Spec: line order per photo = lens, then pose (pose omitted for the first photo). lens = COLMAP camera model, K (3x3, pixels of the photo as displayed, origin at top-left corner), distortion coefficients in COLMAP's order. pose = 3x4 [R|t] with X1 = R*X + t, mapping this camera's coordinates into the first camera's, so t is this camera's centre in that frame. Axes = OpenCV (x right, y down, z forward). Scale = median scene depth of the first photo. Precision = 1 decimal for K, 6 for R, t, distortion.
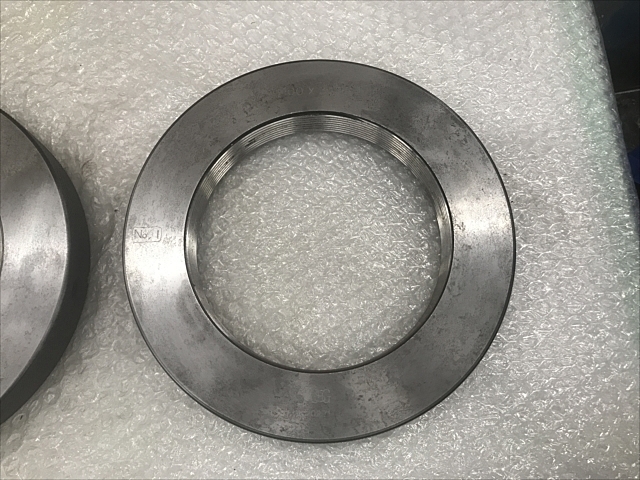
lens RADIAL K [[573.7, 0, 320.0], [0, 573.7, 240.0], [0, 0, 1]] dist [0.000874, -0.003100]
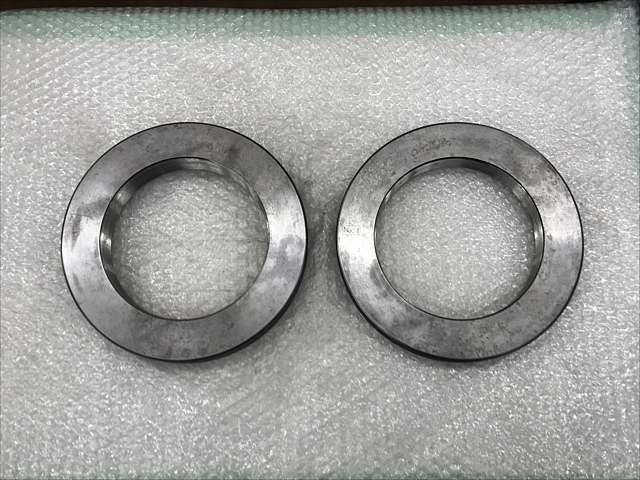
lens RADIAL K [[670.9, 0, 320.0], [0, 670.9, 240.0], [0, 0, 1]] dist [0.094984, -0.566340]
pose [[0.994489, 0.061445, -0.084946, -0.221360], [-0.060178, 0.998036, 0.017397, -0.009264], [0.085848, -0.012189, 0.996234, -0.886917]]
